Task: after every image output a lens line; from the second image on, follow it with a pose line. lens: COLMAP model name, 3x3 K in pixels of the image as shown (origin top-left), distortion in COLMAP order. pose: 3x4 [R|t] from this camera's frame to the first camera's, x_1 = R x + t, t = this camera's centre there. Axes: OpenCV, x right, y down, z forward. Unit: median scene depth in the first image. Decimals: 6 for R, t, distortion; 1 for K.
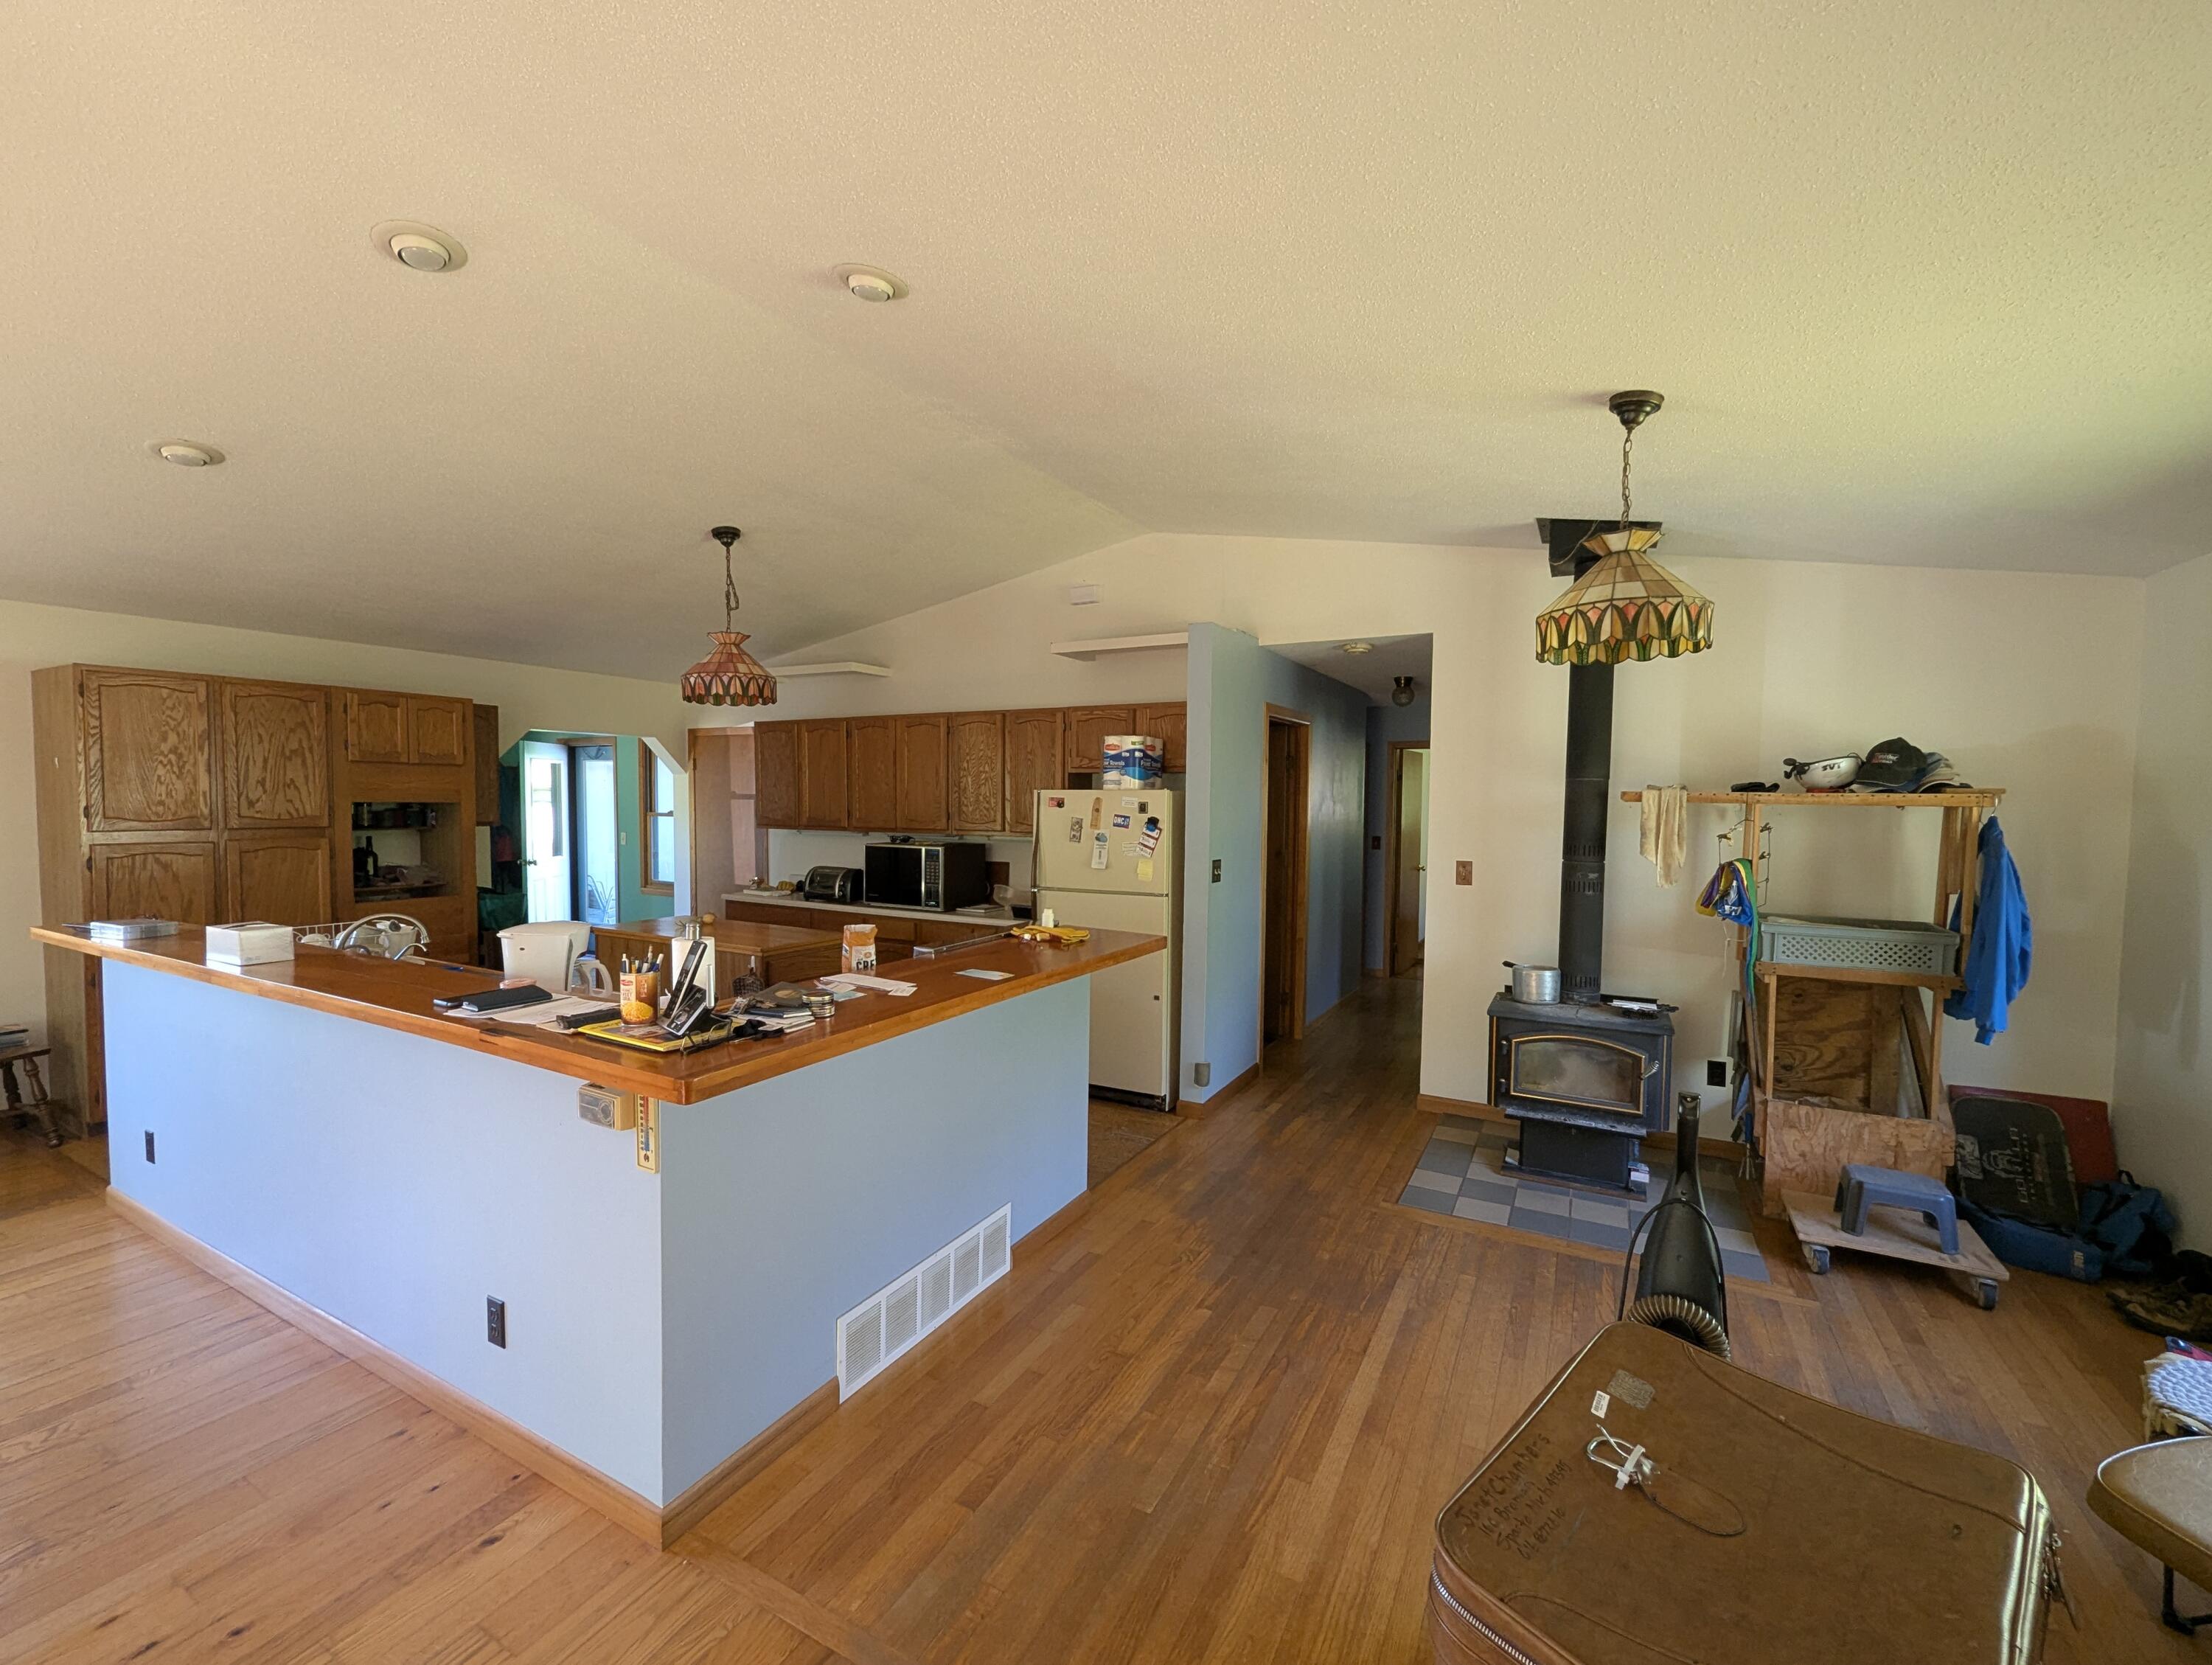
lens RADIAL K [[916.4, 0, 1105.4], [0, 916.4, 836.9], [0, 0, 1]] dist [-0.000195, -0.000015]
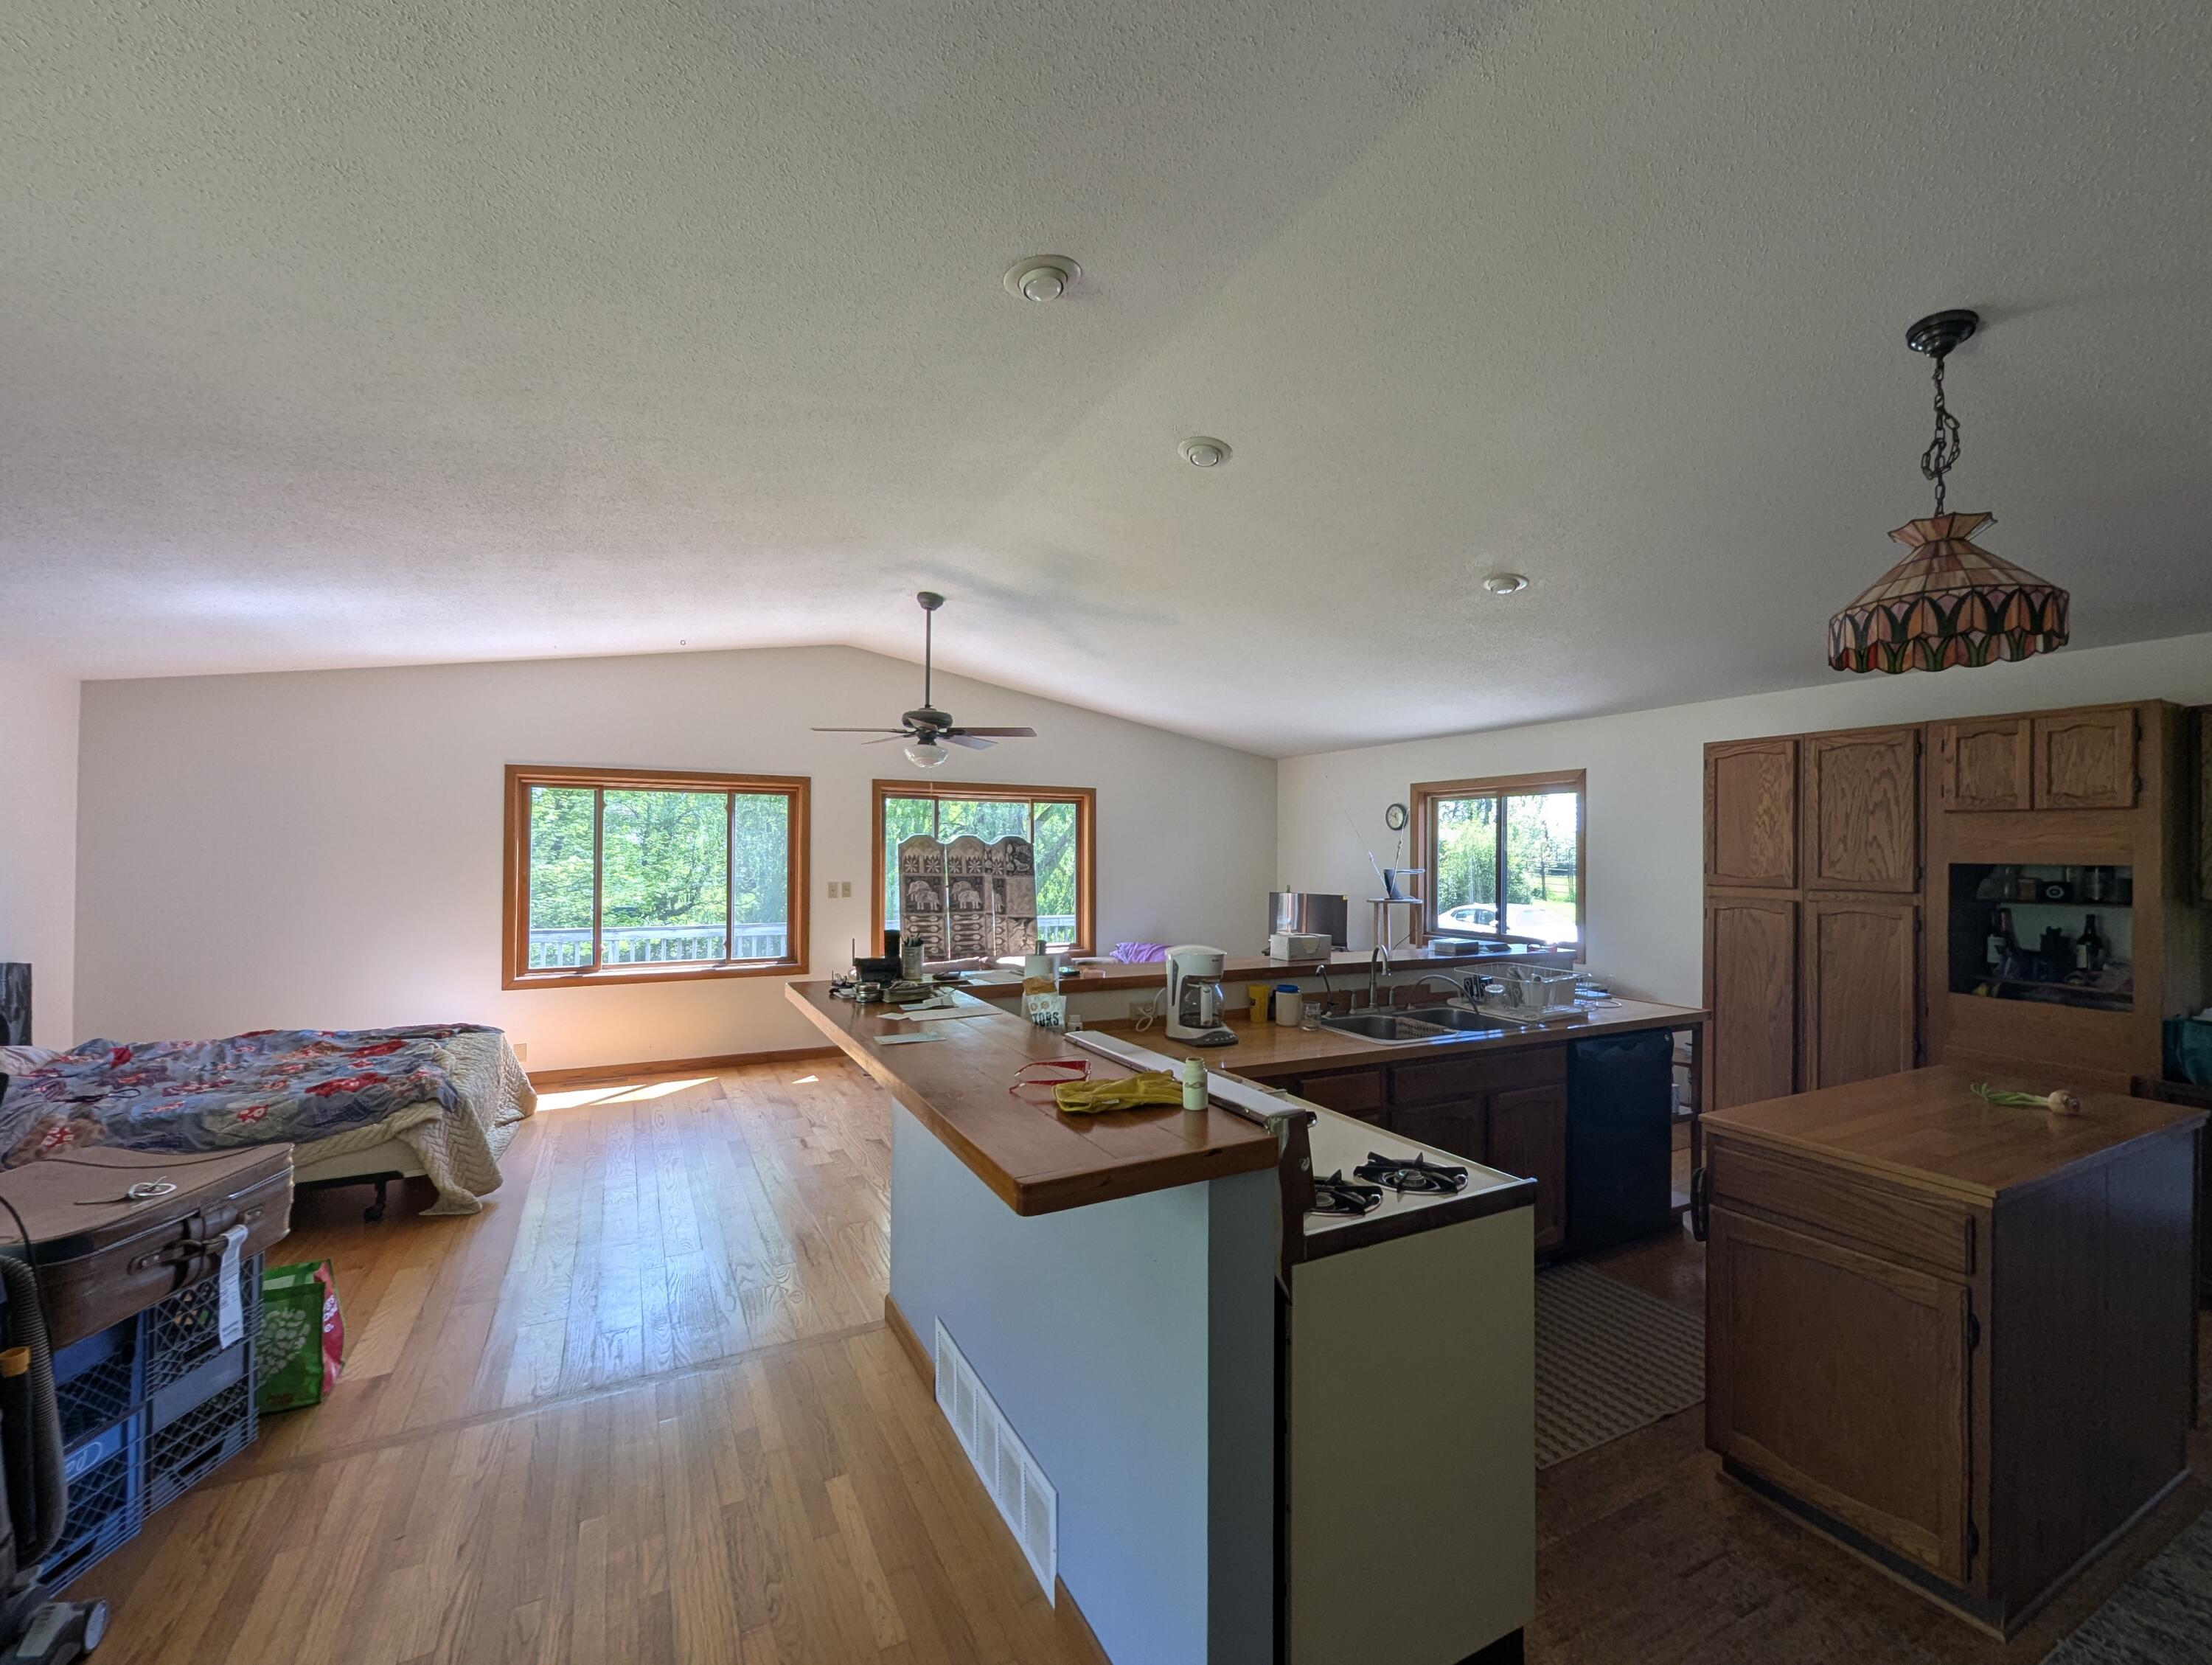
lens RADIAL K [[916.4, 0, 1099.2], [0, 916.4, 840.6], [0, 0, 1]] dist [-0.000195, -0.000015]
pose [[-0.564657, -0.019682, -0.825091, 0.259155], [-0.048797, 0.998763, 0.009570, -0.031042], [0.823882, 0.045666, -0.564918, 0.890564]]
